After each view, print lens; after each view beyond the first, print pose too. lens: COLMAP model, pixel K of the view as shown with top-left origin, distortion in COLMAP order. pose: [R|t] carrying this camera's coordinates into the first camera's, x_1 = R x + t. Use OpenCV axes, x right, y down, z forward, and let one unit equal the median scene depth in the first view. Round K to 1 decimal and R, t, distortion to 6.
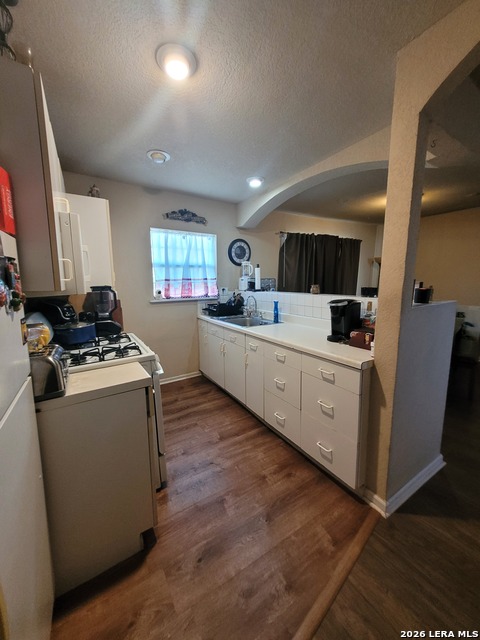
lens RADIAL K [[249.3, 0, 238.3], [0, 249.3, 316.0], [0, 0, 1]] dist [0.013628, -0.001788]
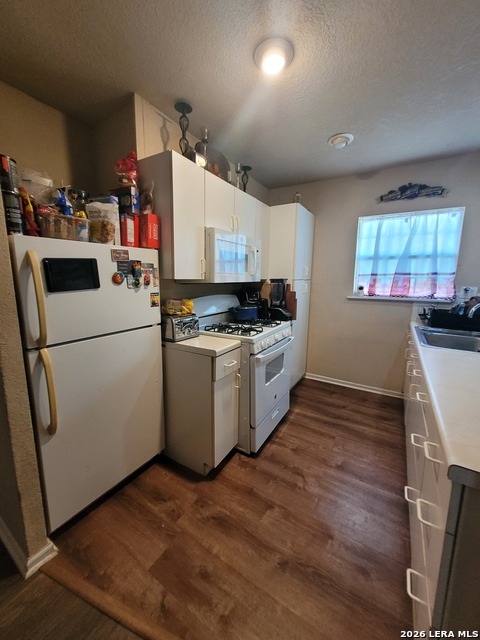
lens RADIAL K [[249.3, 0, 239.4], [0, 249.3, 316.4], [0, 0, 1]] dist [0.013628, -0.001788]
pose [[0.447927, 0.154976, -0.880536, 0.300459], [-0.137074, 0.985123, 0.103654, -0.027606], [0.883500, 0.074269, 0.462506, 0.198439]]
